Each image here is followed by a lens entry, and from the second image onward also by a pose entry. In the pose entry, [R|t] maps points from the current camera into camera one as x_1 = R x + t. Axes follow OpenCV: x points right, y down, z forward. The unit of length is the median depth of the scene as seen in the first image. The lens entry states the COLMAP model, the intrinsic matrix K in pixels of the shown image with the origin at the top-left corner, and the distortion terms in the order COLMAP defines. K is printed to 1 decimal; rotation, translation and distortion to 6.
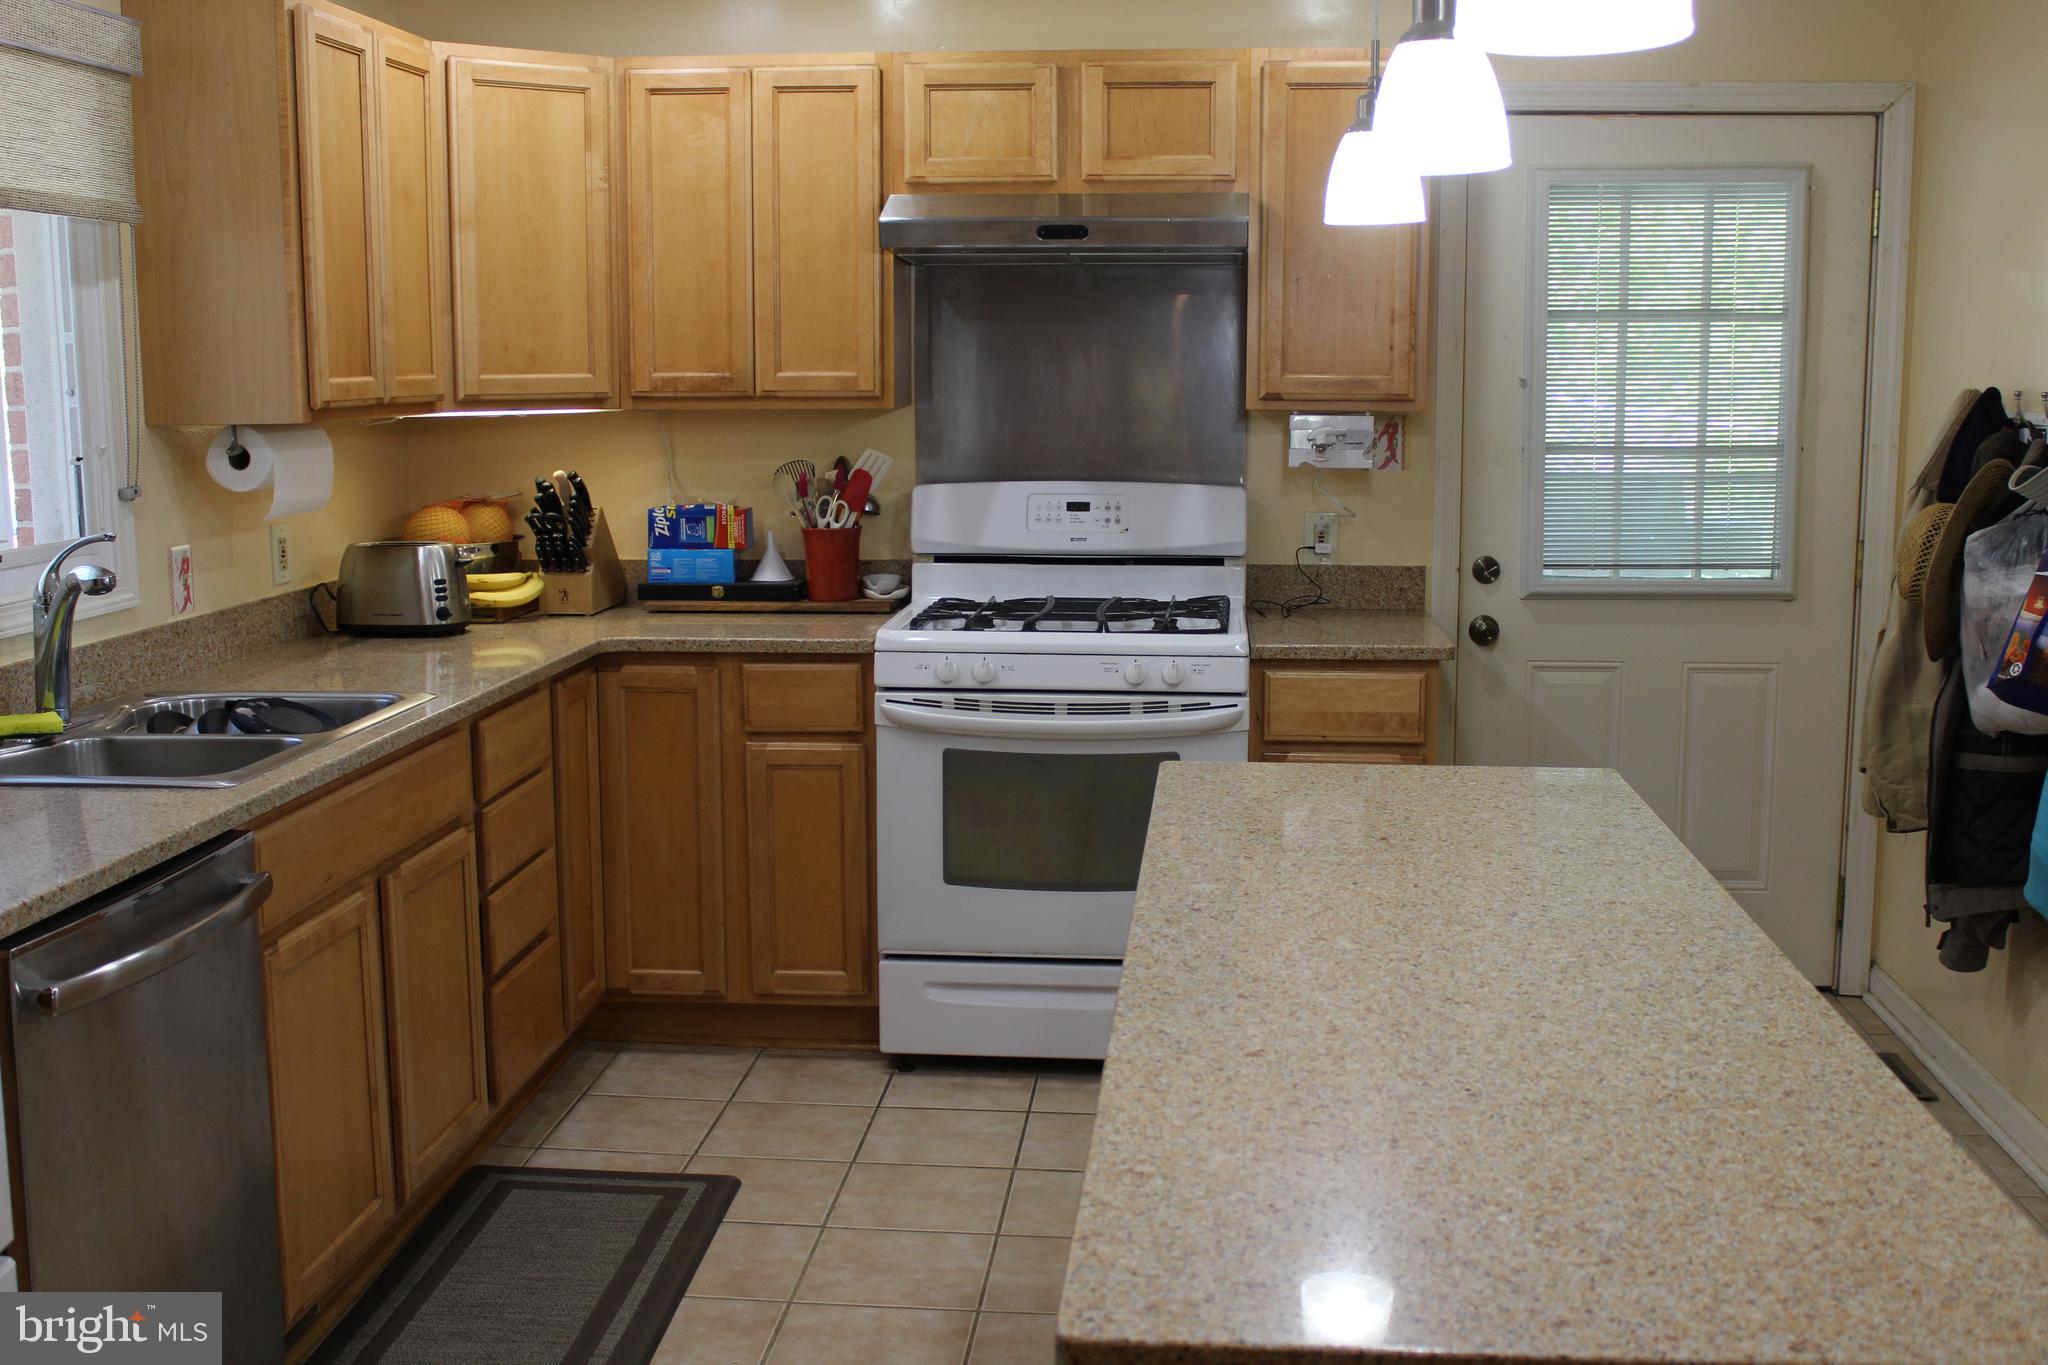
lens RADIAL K [[2197.3, 0, 1025.8], [0, 2197.3, 682.3], [0, 0, 1]] dist [-0.064466, 0.000000]
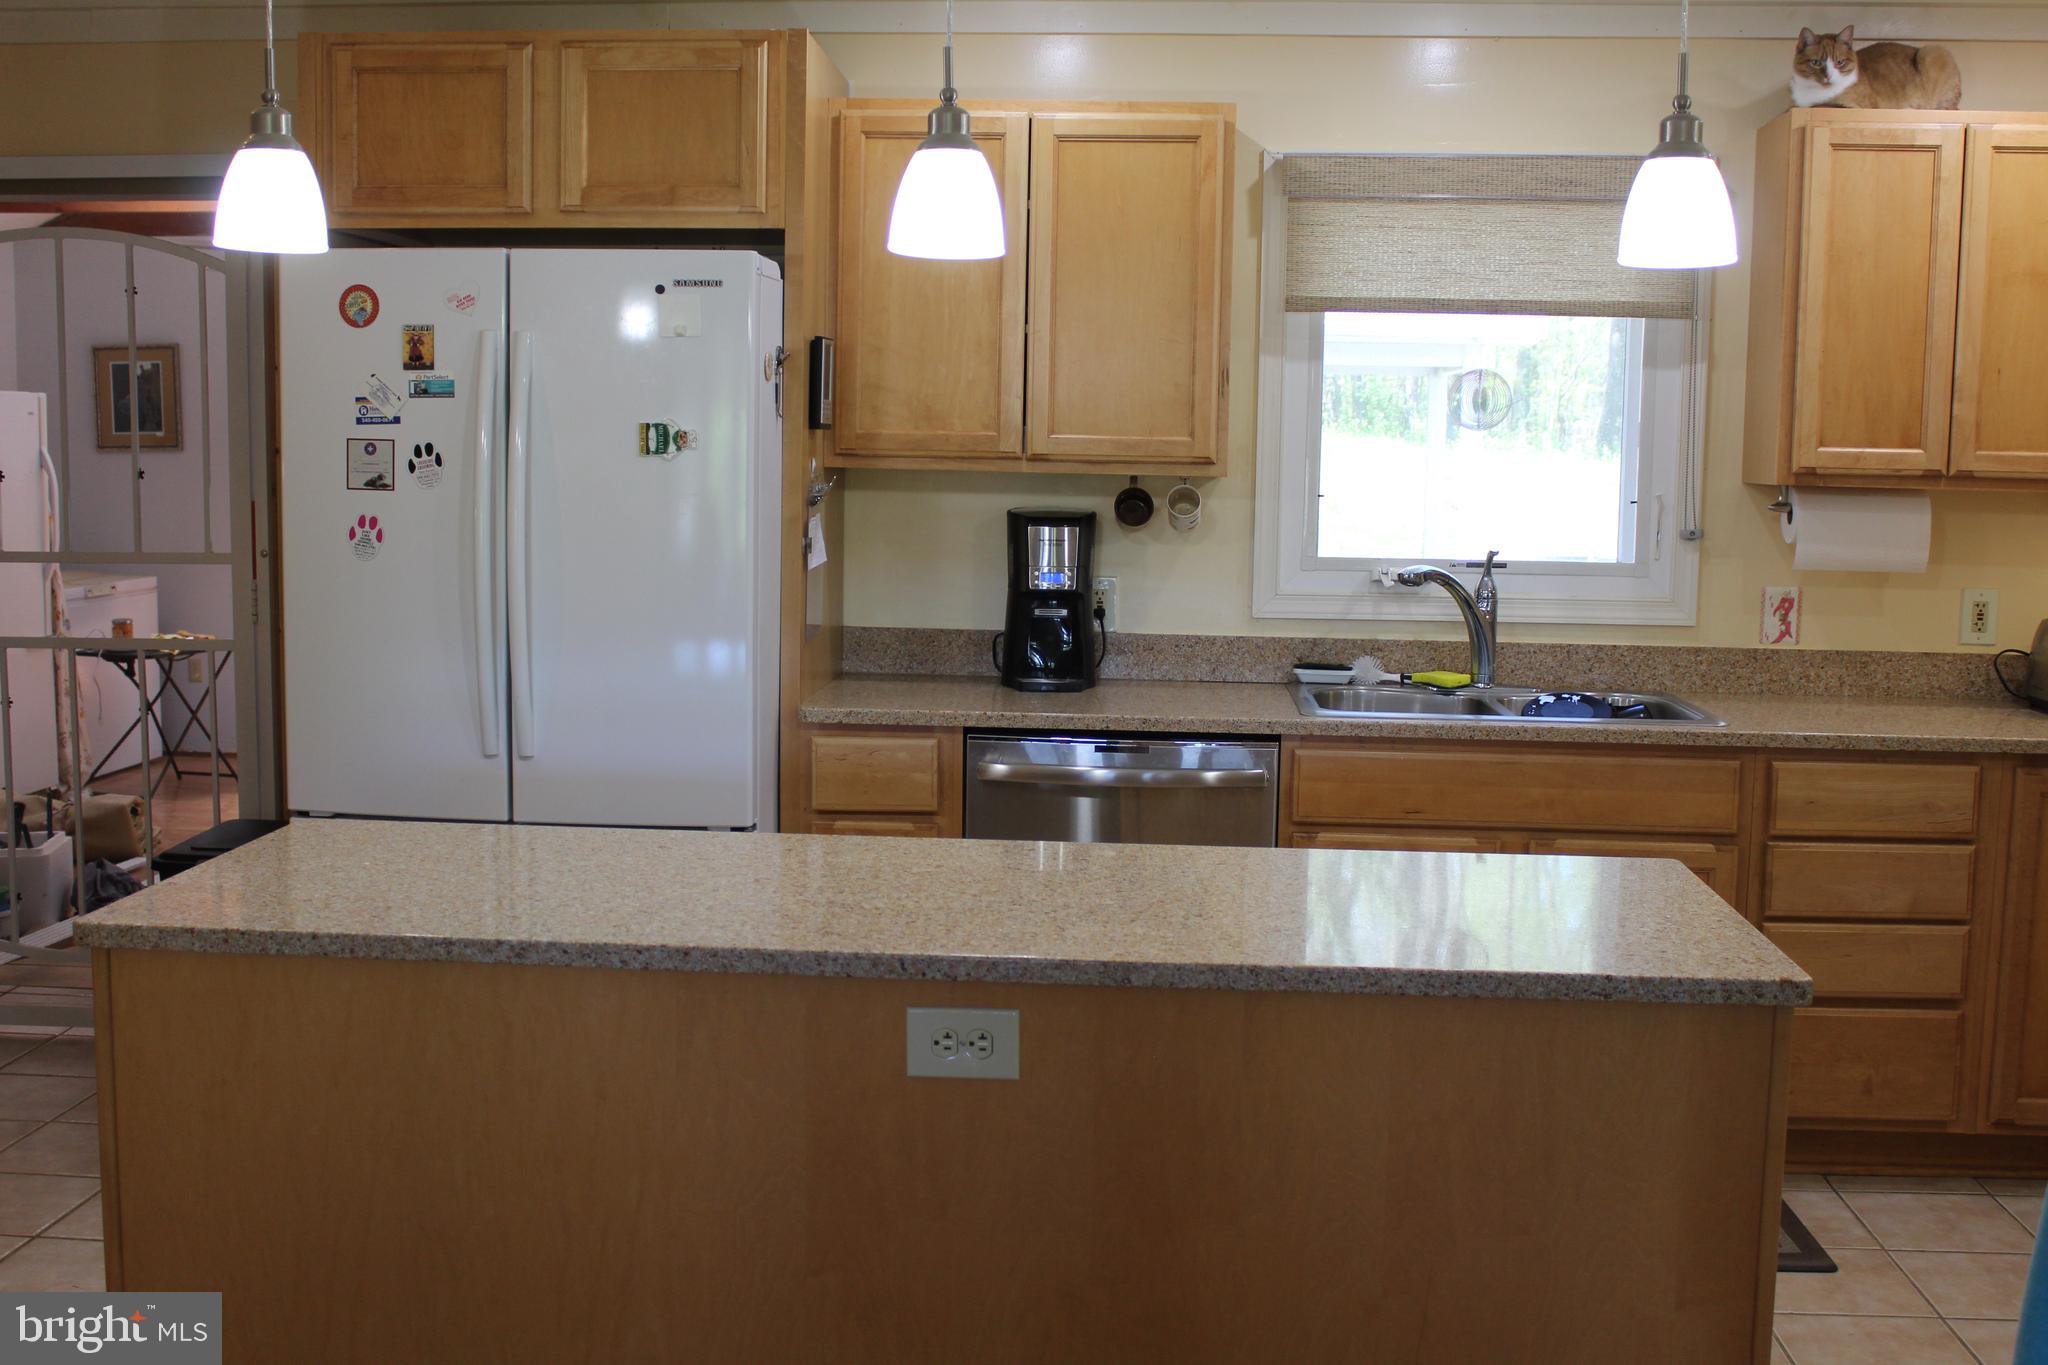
lens RADIAL K [[2197.3, 0, 1020.1], [0, 2197.3, 693.8], [0, 0, 1]] dist [-0.064466, 0.000000]
pose [[0.017810, 0.123557, -0.992178, 0.686905], [-0.165418, 0.979024, 0.118950, -0.068691], [0.986063, 0.162005, 0.037875, 0.490176]]
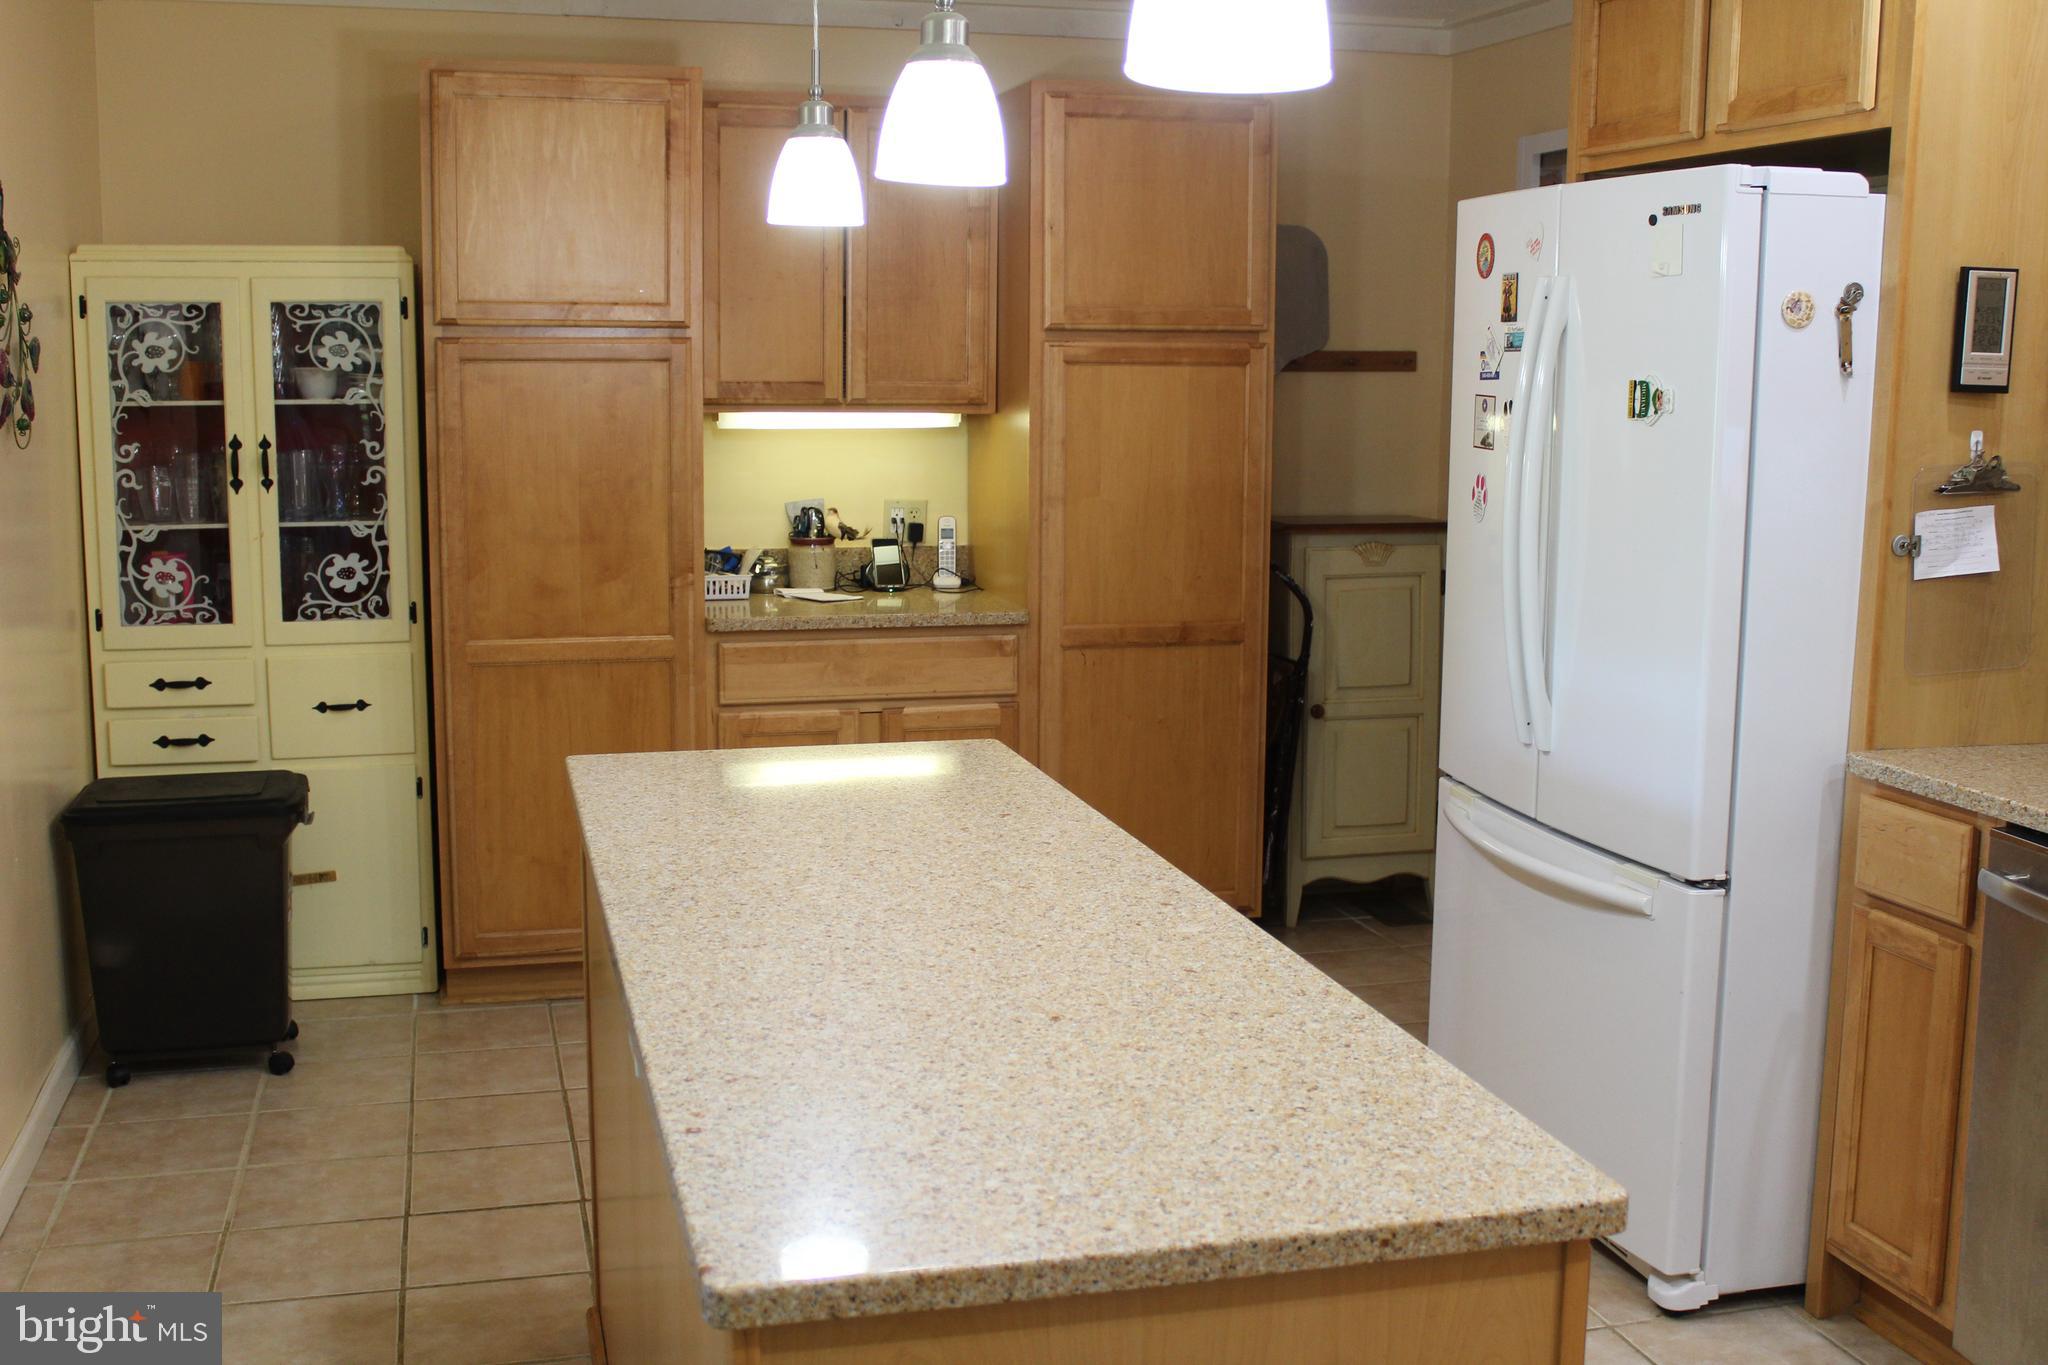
lens RADIAL K [[2197.3, 0, 1042.2], [0, 2197.3, 679.2], [0, 0, 1]] dist [-0.064466, 0.000000]
pose [[-0.939370, 0.043779, -0.340099, 0.247463], [-0.059176, 0.956239, 0.286540, -0.148164], [0.337761, 0.289293, -0.895671, 0.977450]]
